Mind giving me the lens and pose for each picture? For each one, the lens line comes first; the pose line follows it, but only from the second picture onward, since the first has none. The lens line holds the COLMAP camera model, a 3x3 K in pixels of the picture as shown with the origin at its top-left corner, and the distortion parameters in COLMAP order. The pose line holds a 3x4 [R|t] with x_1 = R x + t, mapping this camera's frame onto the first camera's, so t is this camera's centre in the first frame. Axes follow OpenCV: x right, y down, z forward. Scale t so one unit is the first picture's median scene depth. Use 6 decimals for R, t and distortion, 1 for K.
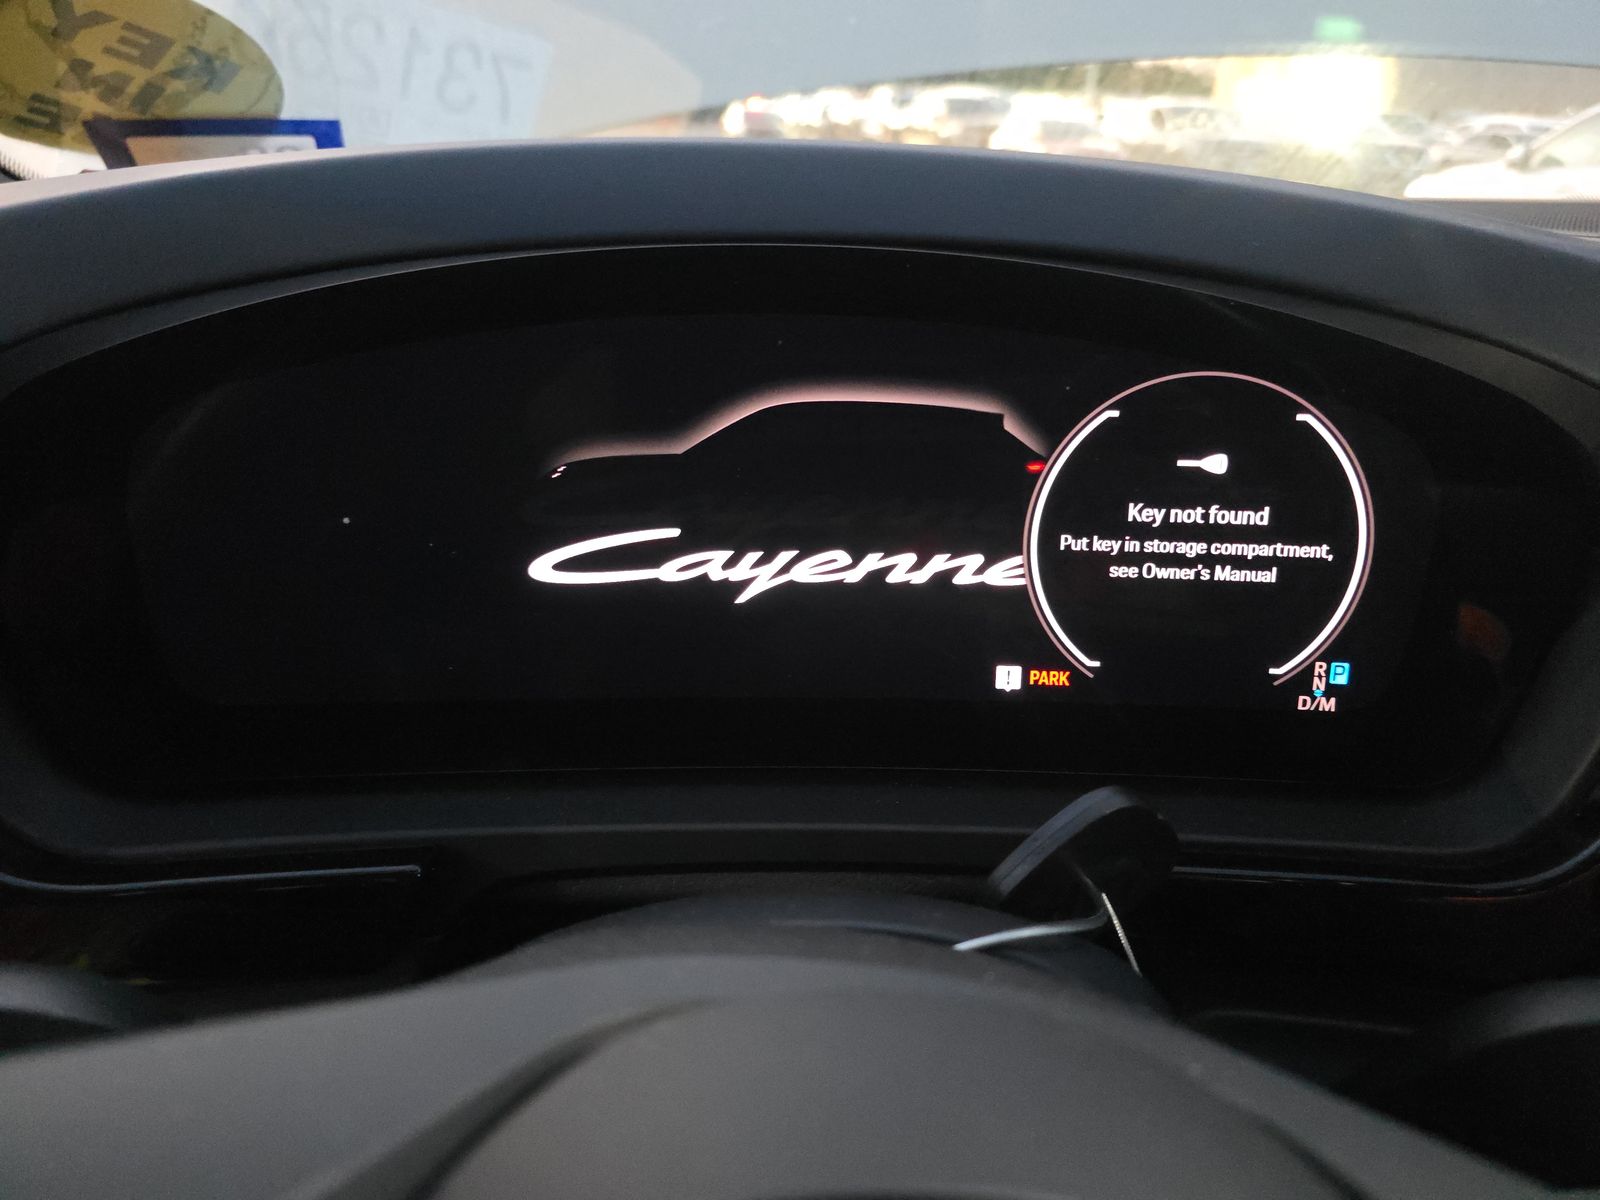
lens RADIAL K [[1072.6, 0, 806.1], [0, 1072.6, 605.3], [0, 0, 1]] dist [0.022362, -0.020919]
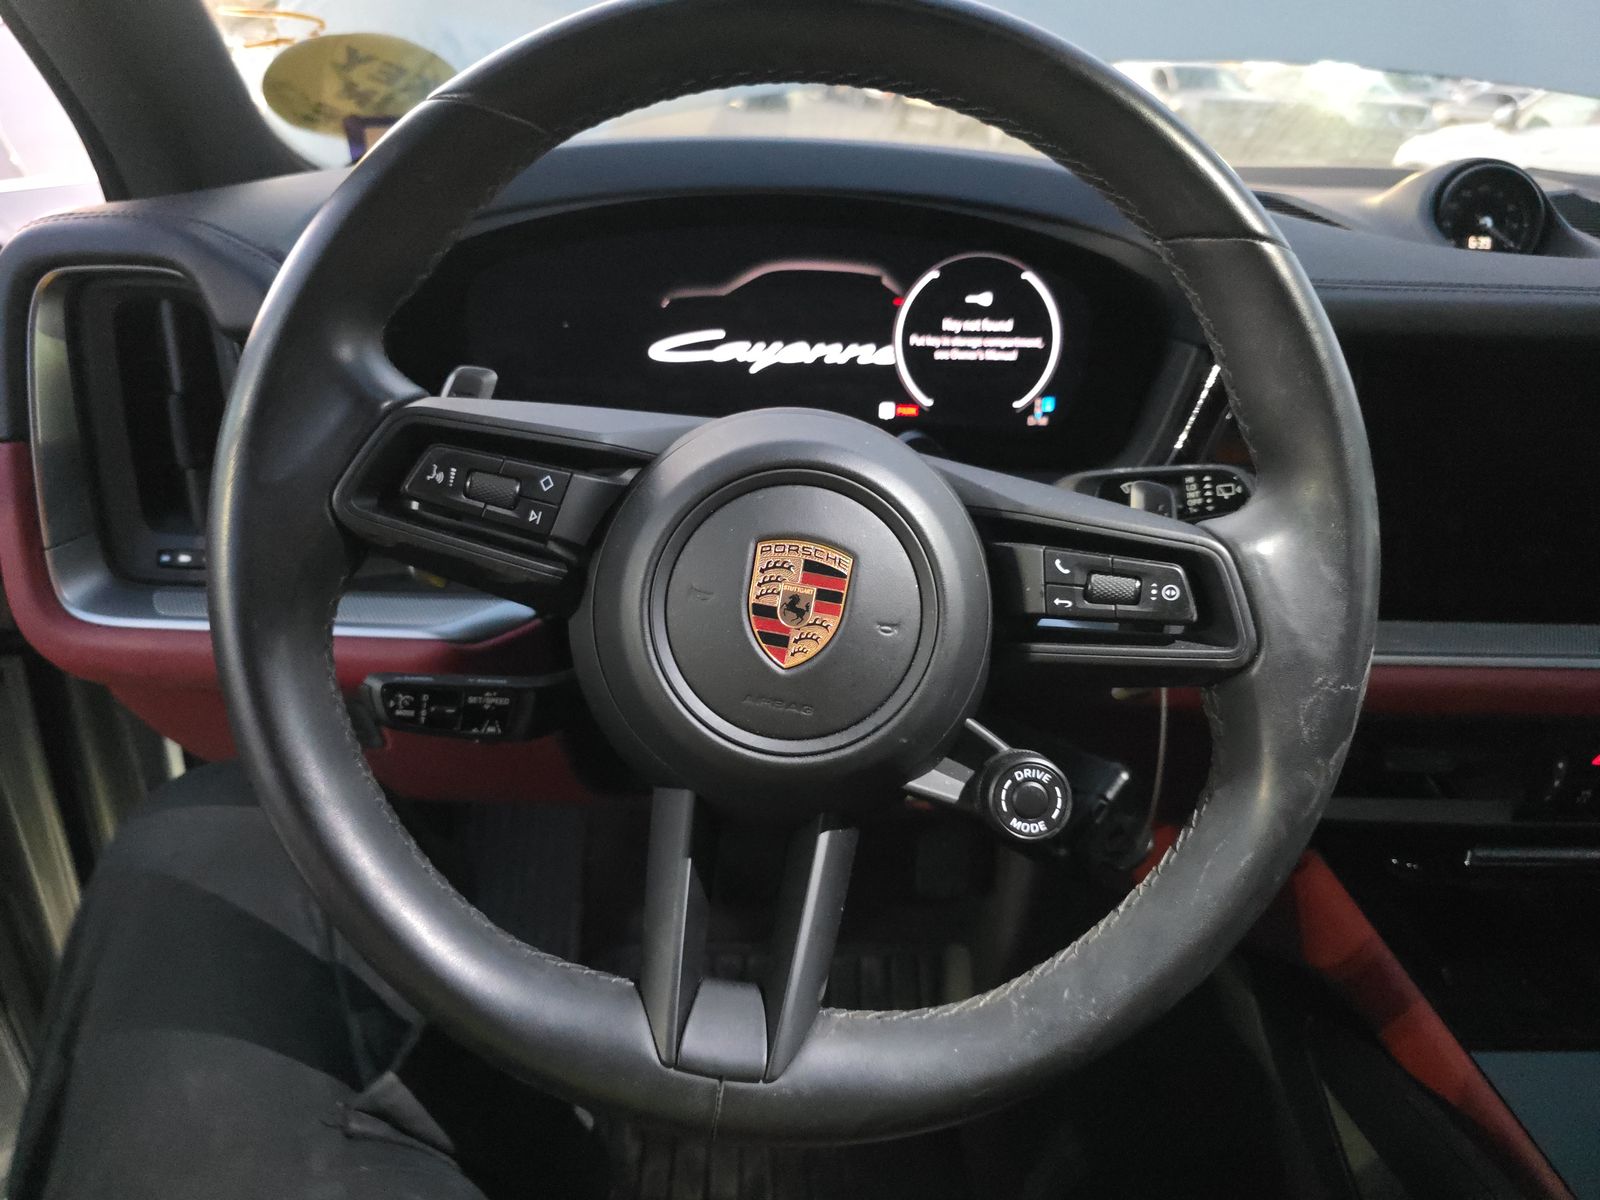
lens RADIAL K [[1072.6, 0, 791.3], [0, 1072.6, 624.2], [0, 0, 1]] dist [0.022362, -0.020919]
pose [[0.999995, -0.000919, -0.003023, 0.016600], [0.001053, 0.999006, 0.044569, 0.386755], [0.002979, -0.044572, 0.999002, -1.051191]]
